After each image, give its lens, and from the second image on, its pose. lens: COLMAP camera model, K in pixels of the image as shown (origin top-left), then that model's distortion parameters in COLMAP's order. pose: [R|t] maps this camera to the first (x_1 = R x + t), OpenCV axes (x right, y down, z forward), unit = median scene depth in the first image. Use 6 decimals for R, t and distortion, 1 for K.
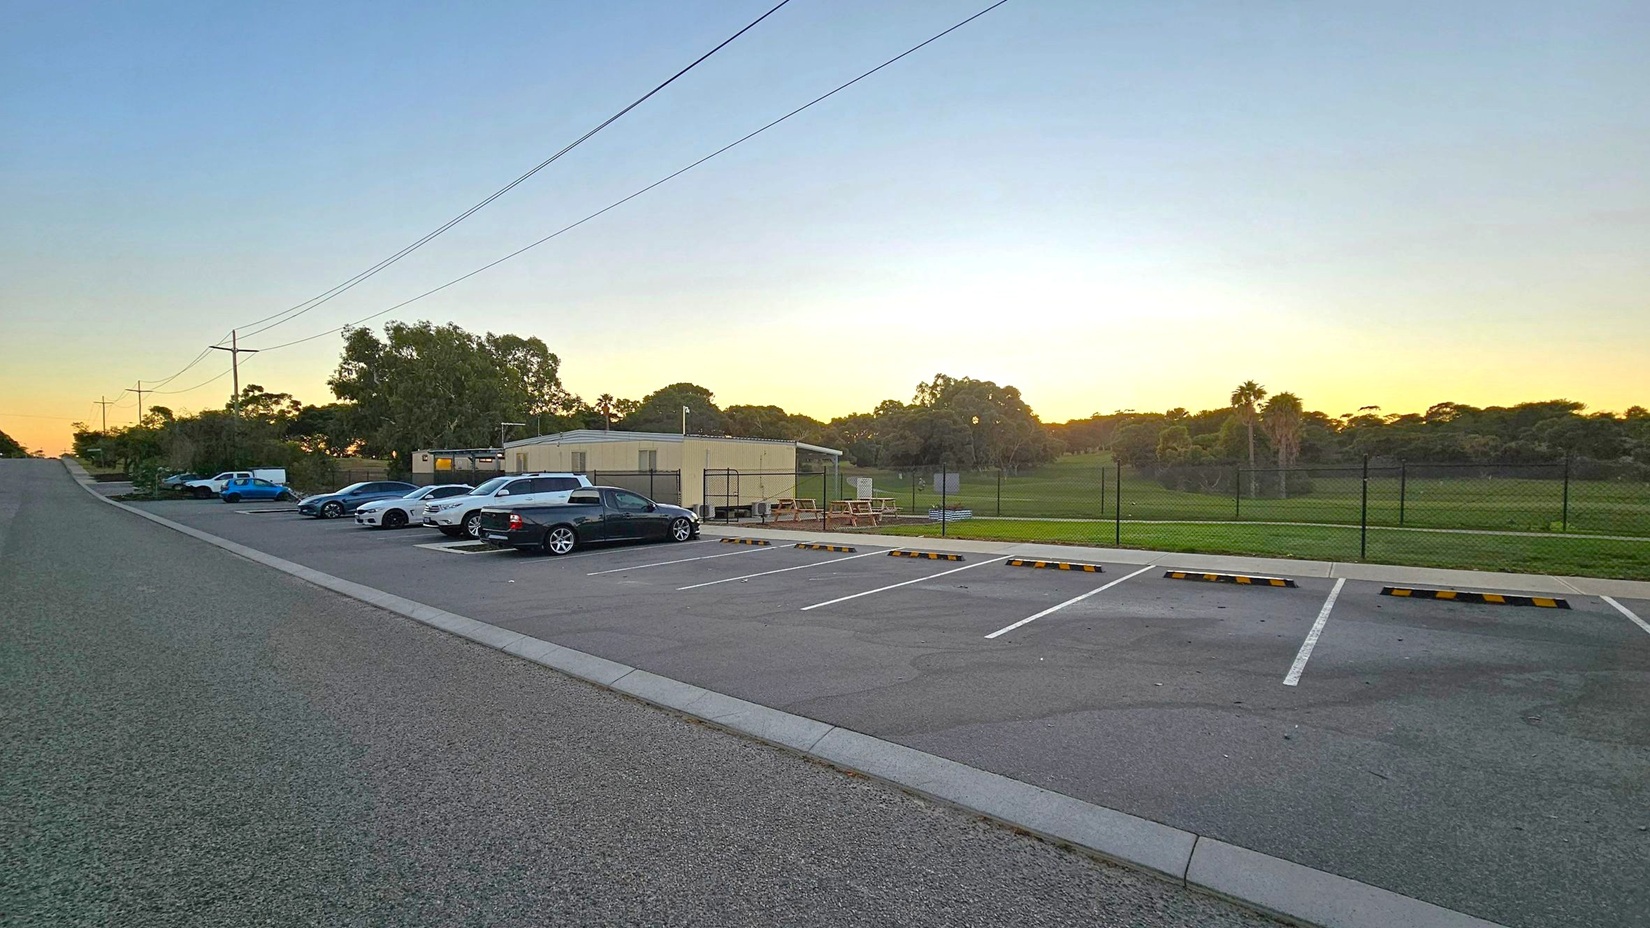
lens RADIAL K [[674.8, 0, 823.7], [0, 674.8, 480.5], [0, 0, 1]] dist [-0.003202, 0.000324]
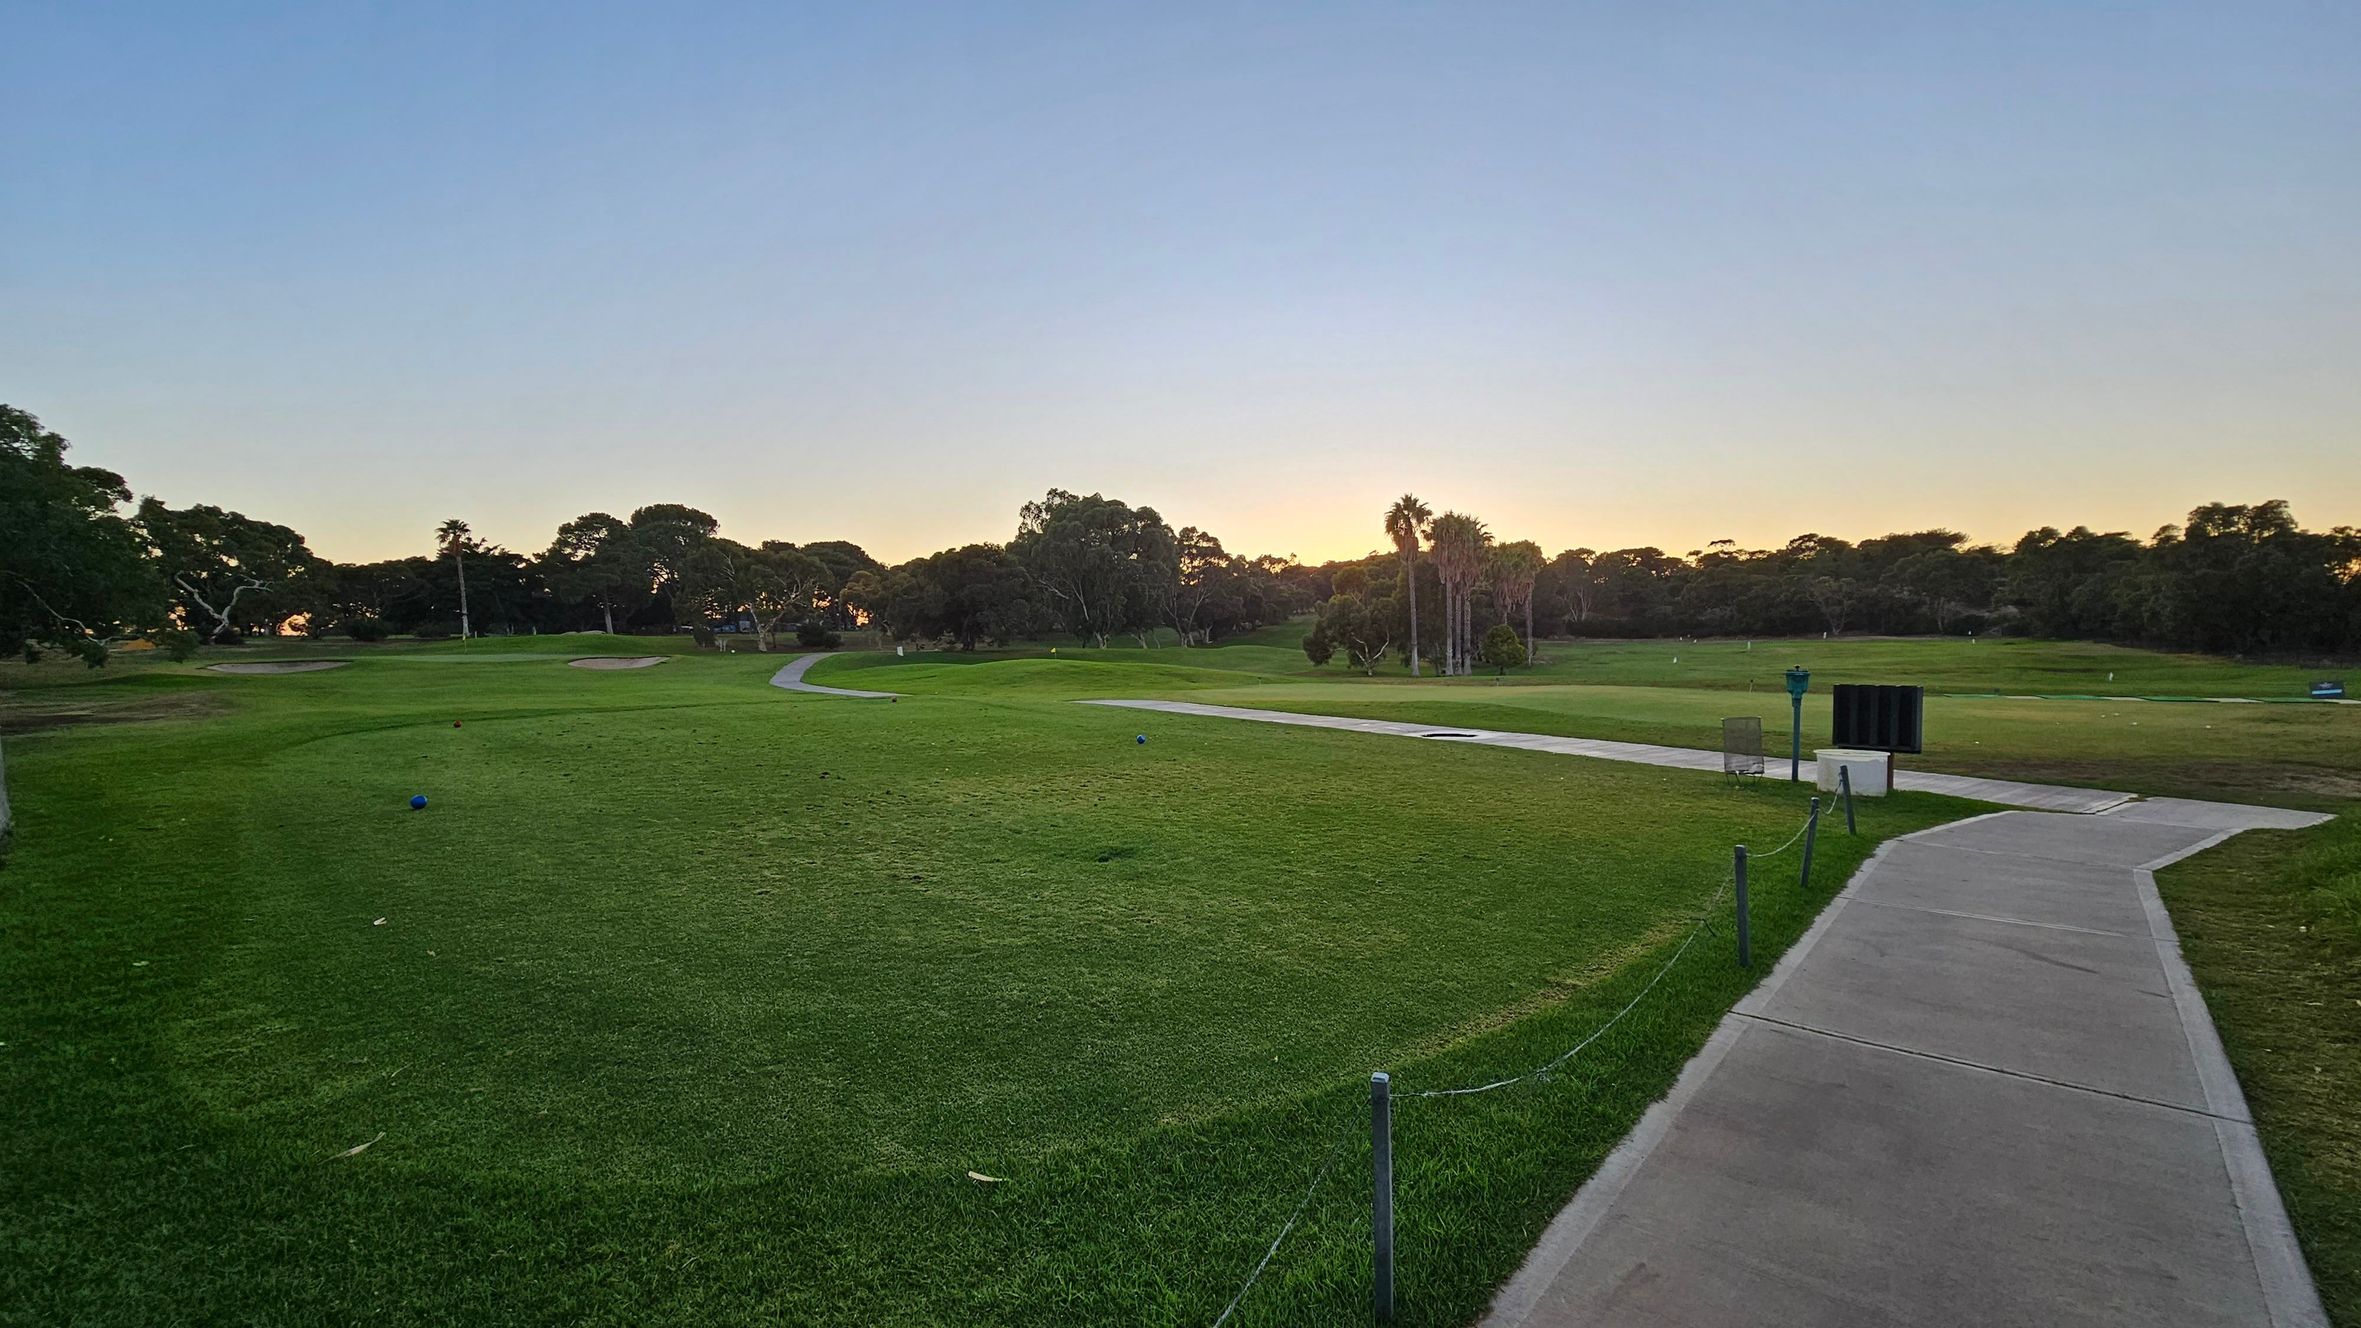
lens RADIAL K [[965.5, 0, 1178.9], [0, 965.5, 697.1], [0, 0, 1]] dist [-0.003202, 0.000324]
pose [[0.990455, -0.025831, 0.135395, 0.191284], [0.019532, 0.998673, 0.047653, -0.000603], [-0.136446, -0.044554, 0.989645, 0.065309]]
